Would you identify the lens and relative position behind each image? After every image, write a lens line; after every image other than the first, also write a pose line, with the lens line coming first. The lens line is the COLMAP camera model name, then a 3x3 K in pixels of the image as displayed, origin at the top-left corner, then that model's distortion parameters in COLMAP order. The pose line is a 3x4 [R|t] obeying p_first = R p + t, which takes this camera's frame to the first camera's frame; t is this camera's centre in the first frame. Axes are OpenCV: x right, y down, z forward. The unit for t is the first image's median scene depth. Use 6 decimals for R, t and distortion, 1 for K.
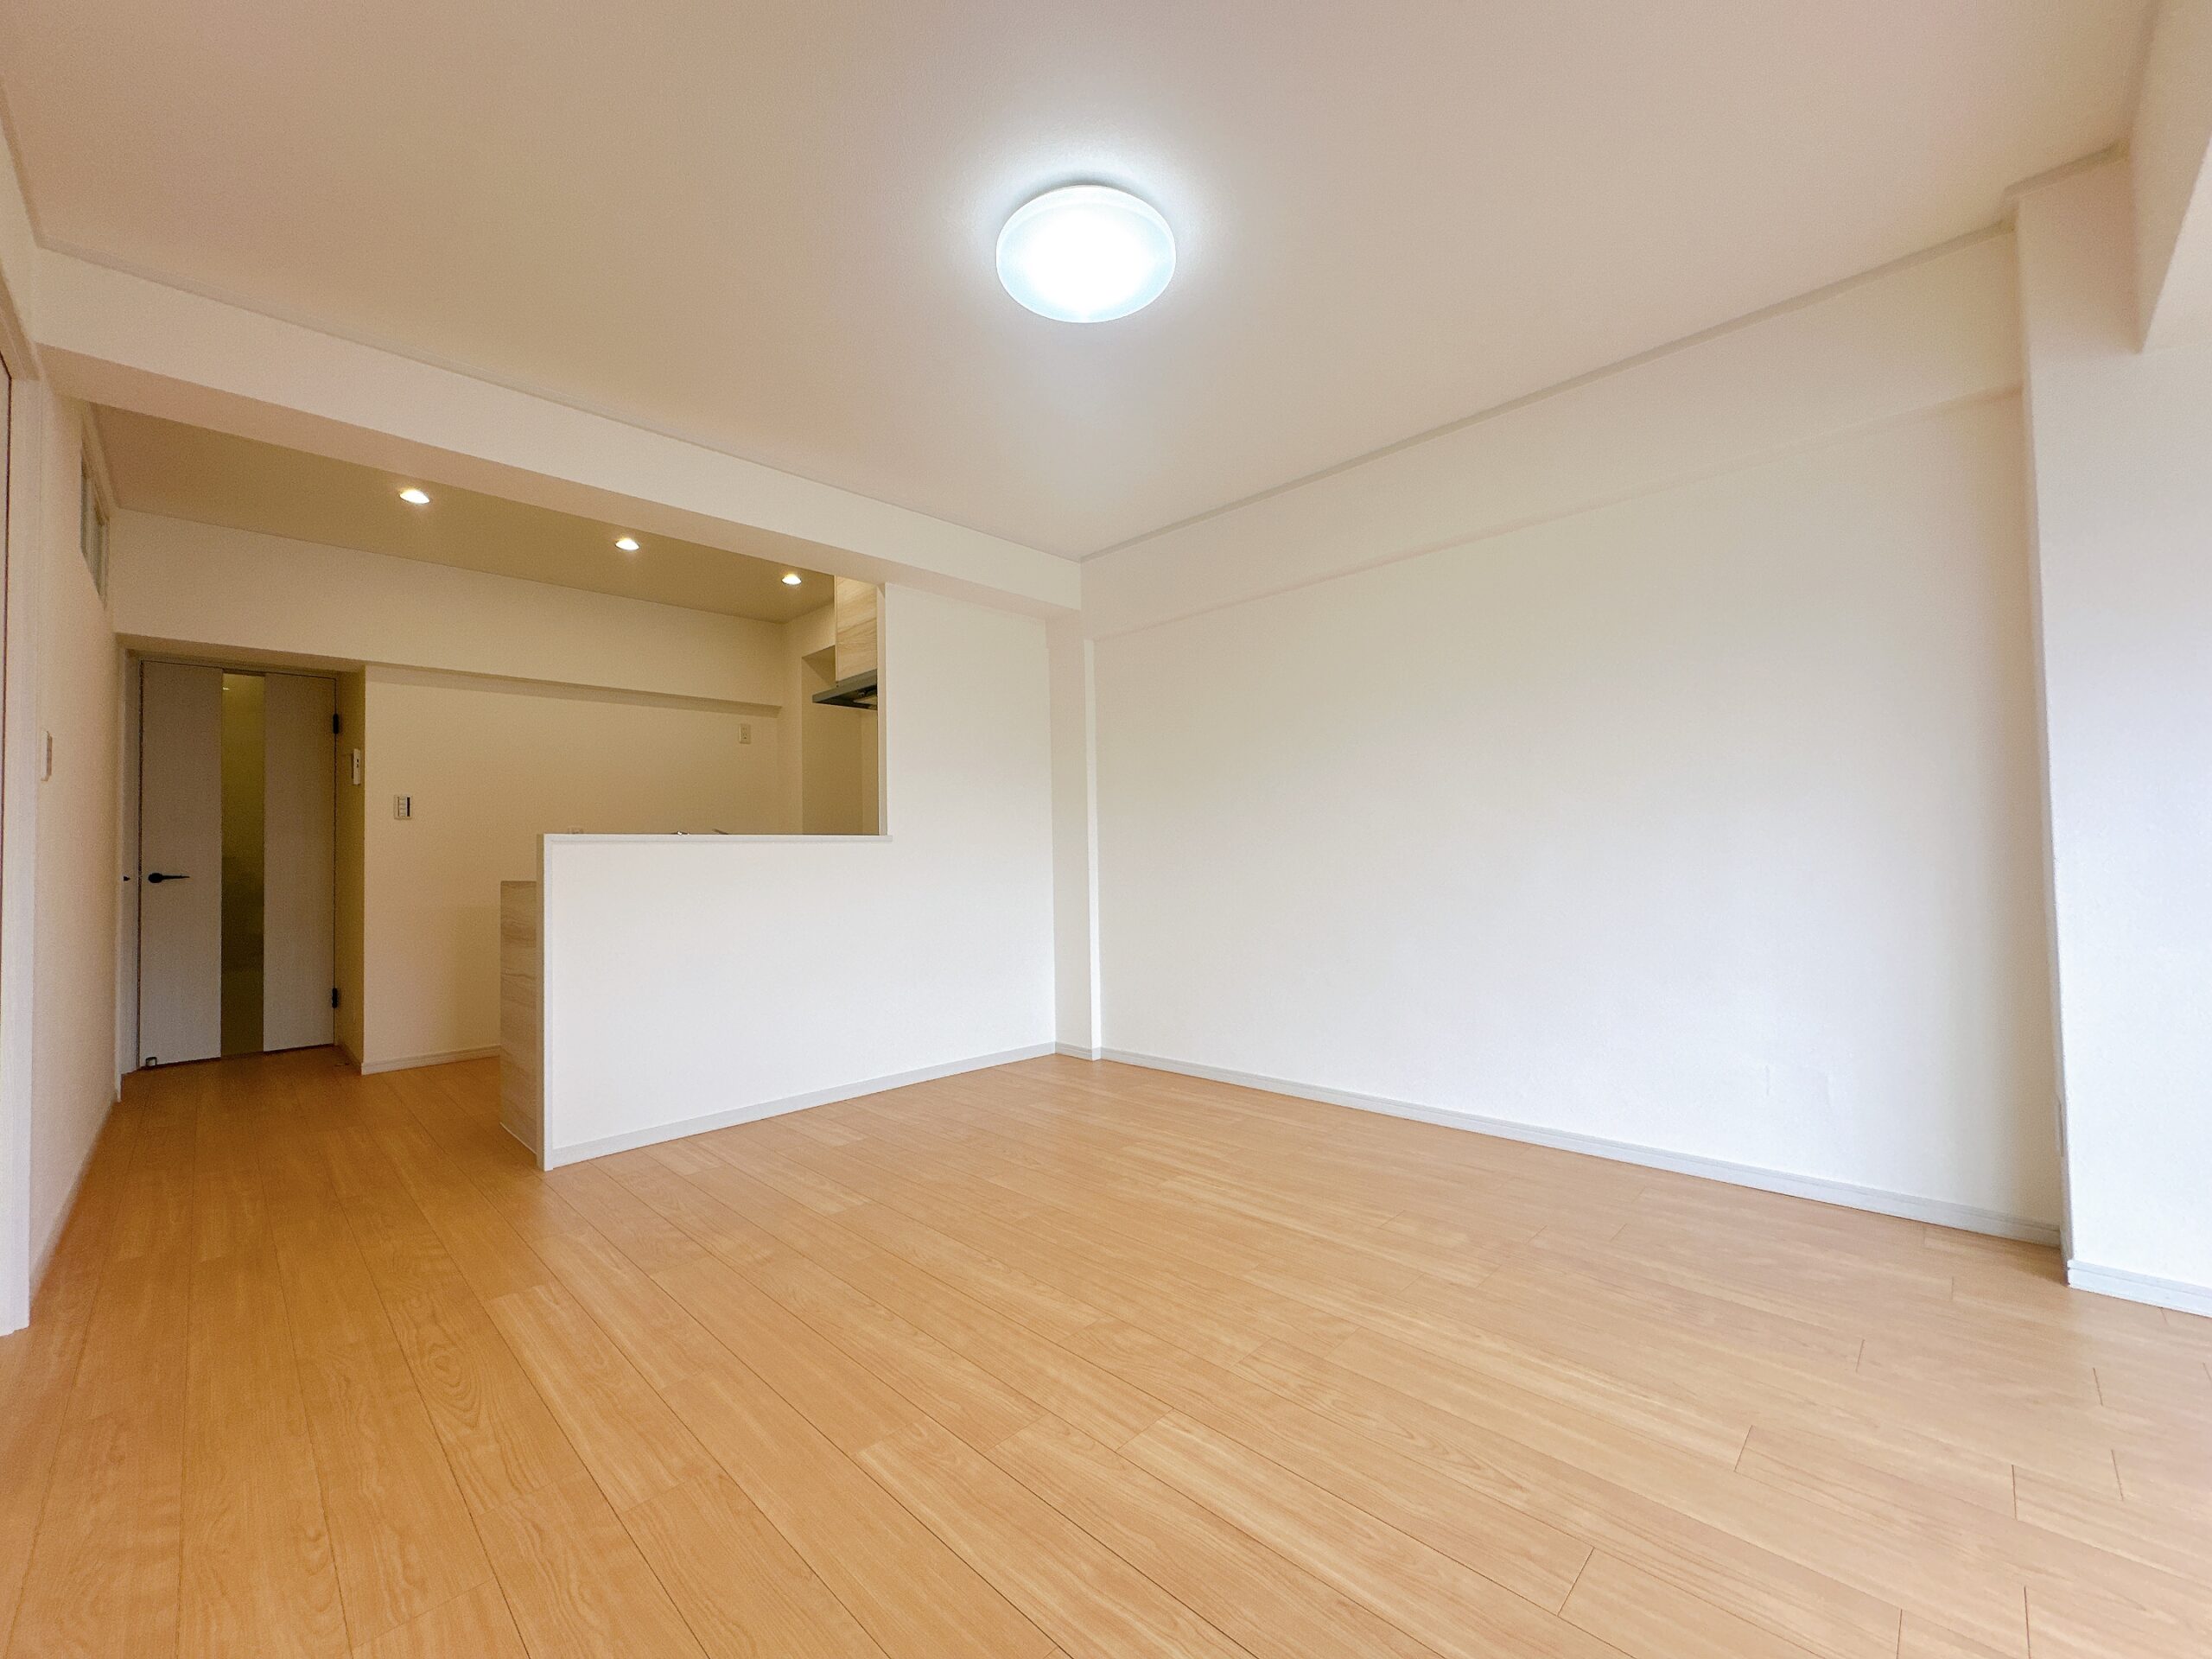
lens RADIAL K [[884.2, 0, 1106.0], [0, 884.2, 829.5], [0, 0, 1]] dist [-0.000489, -0.000149]
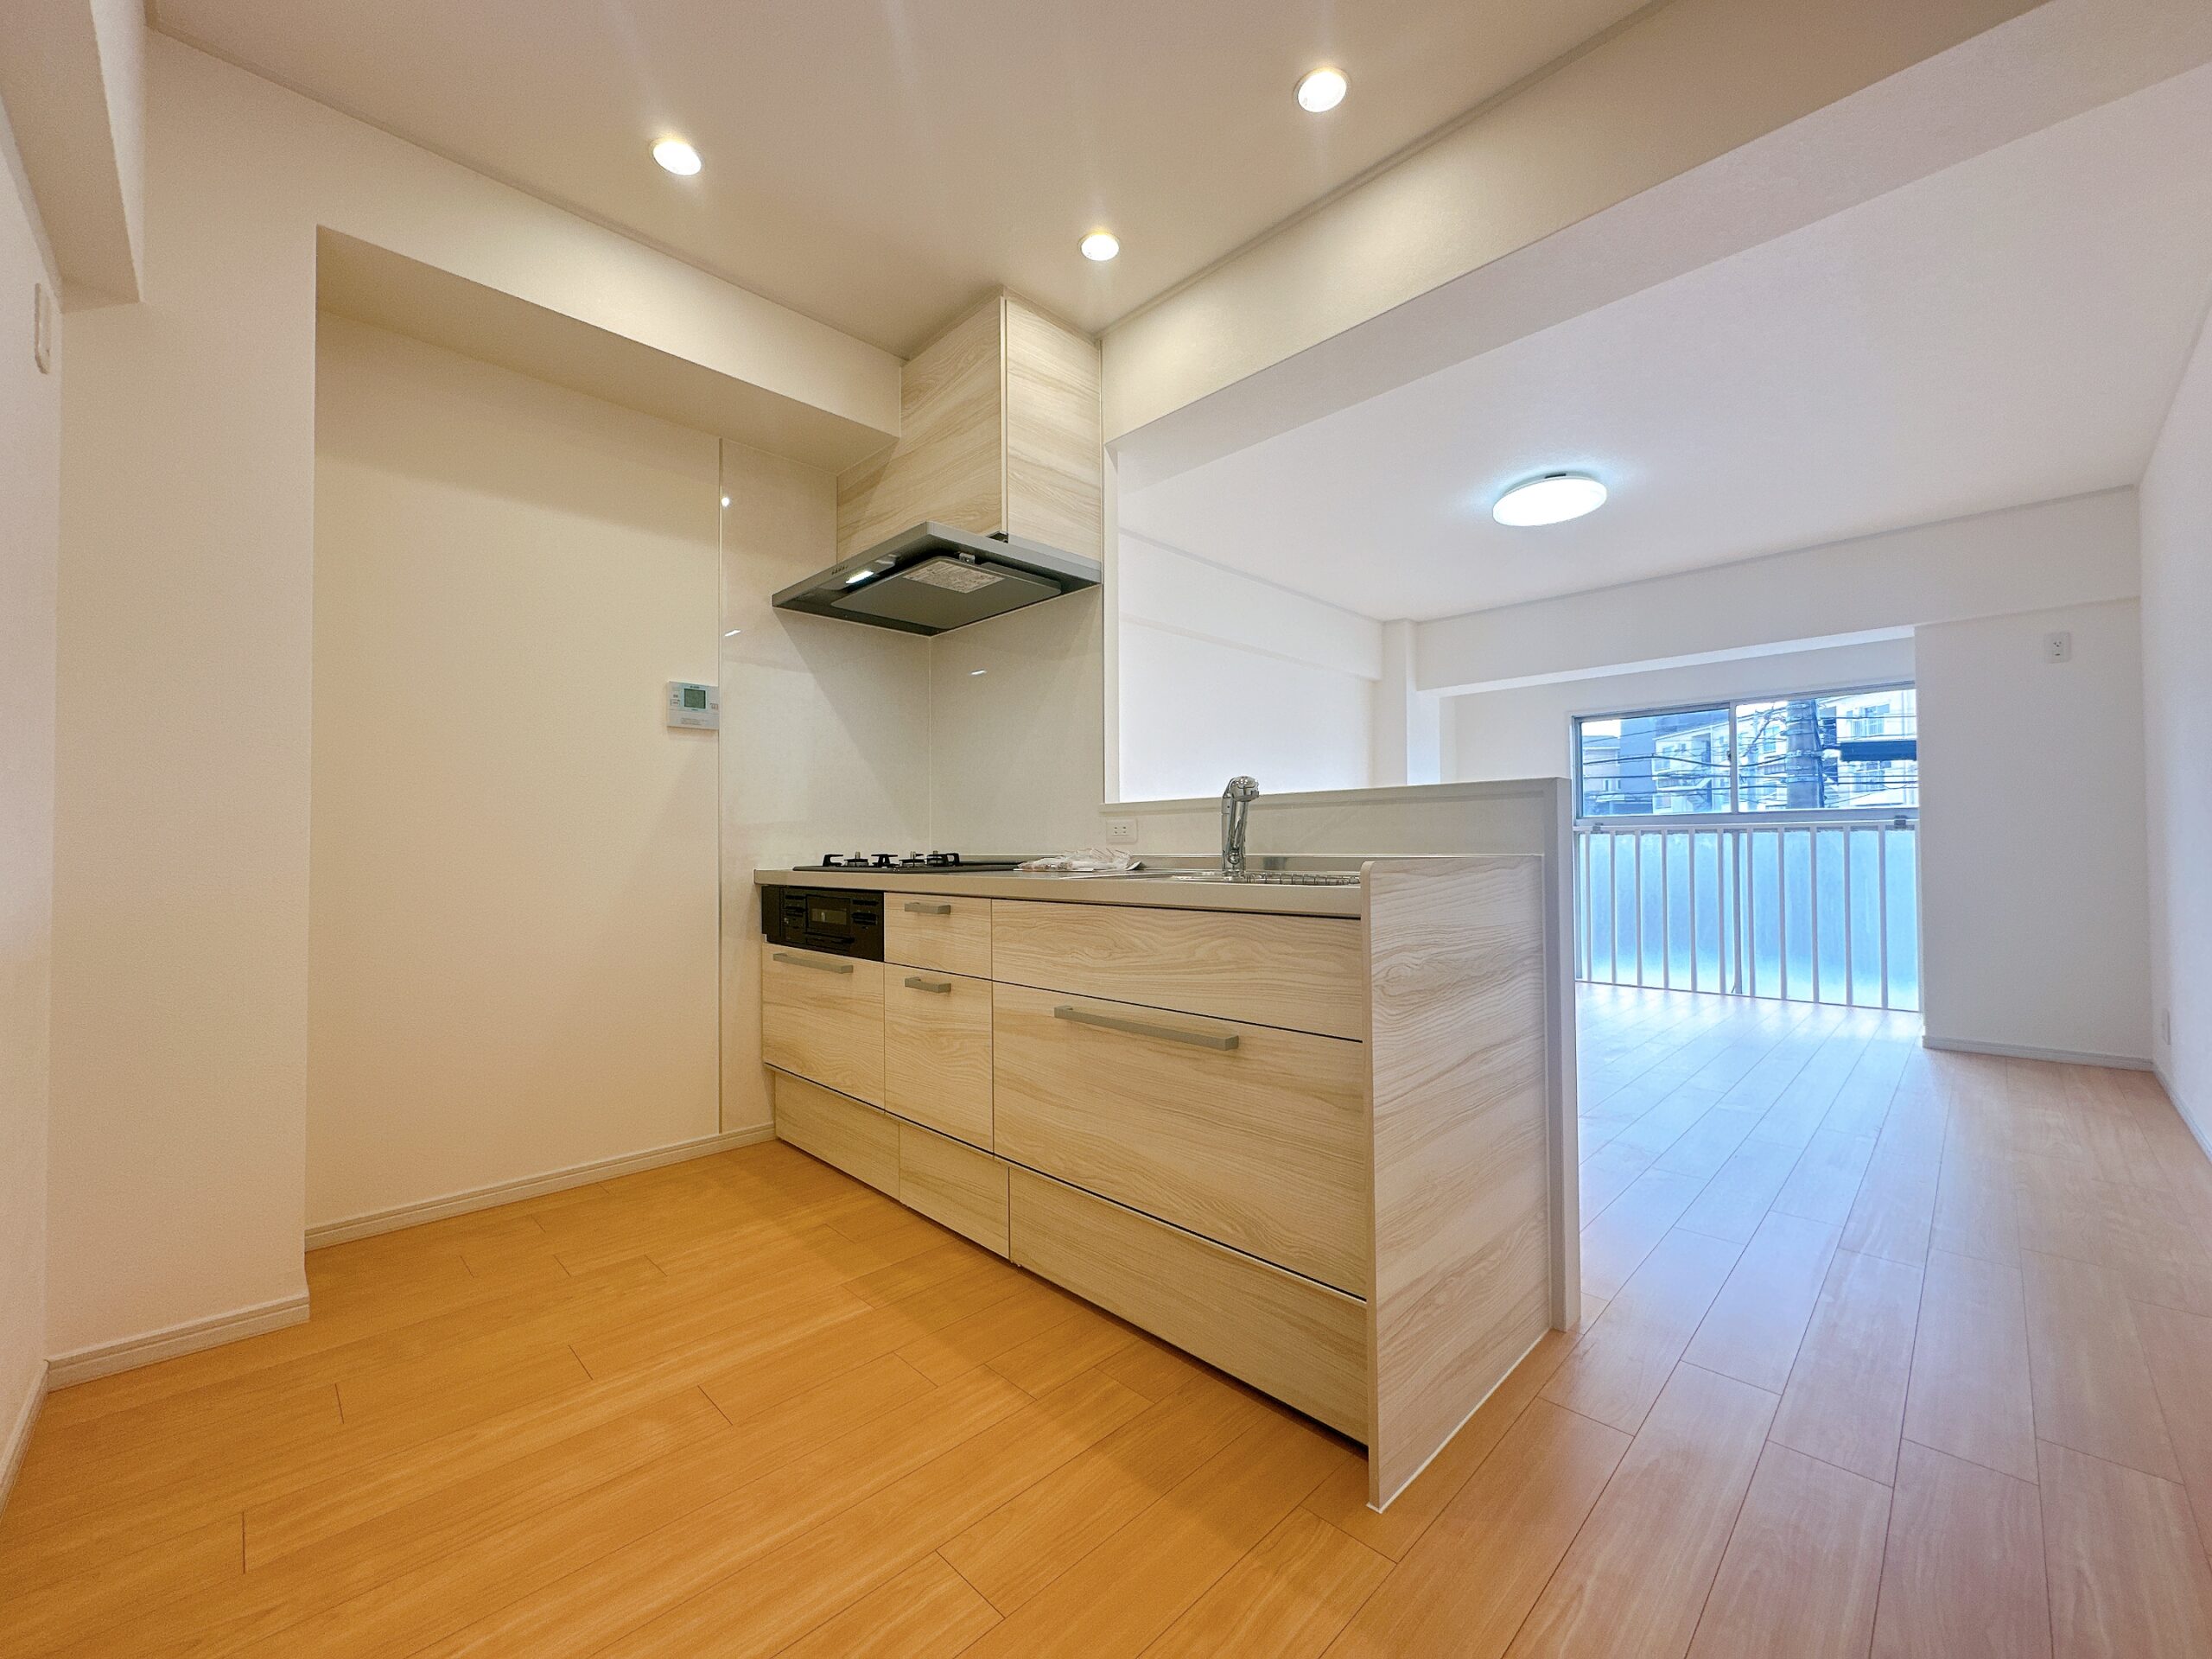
lens RADIAL K [[884.2, 0, 1106.0], [0, 884.2, 829.5], [0, 0, 1]] dist [-0.000489, -0.000149]
pose [[0.011063, 0.042935, 0.999017, -0.473844], [-0.026789, 0.998732, -0.042627, 0.034352], [-0.999580, -0.026291, 0.012200, 0.475126]]
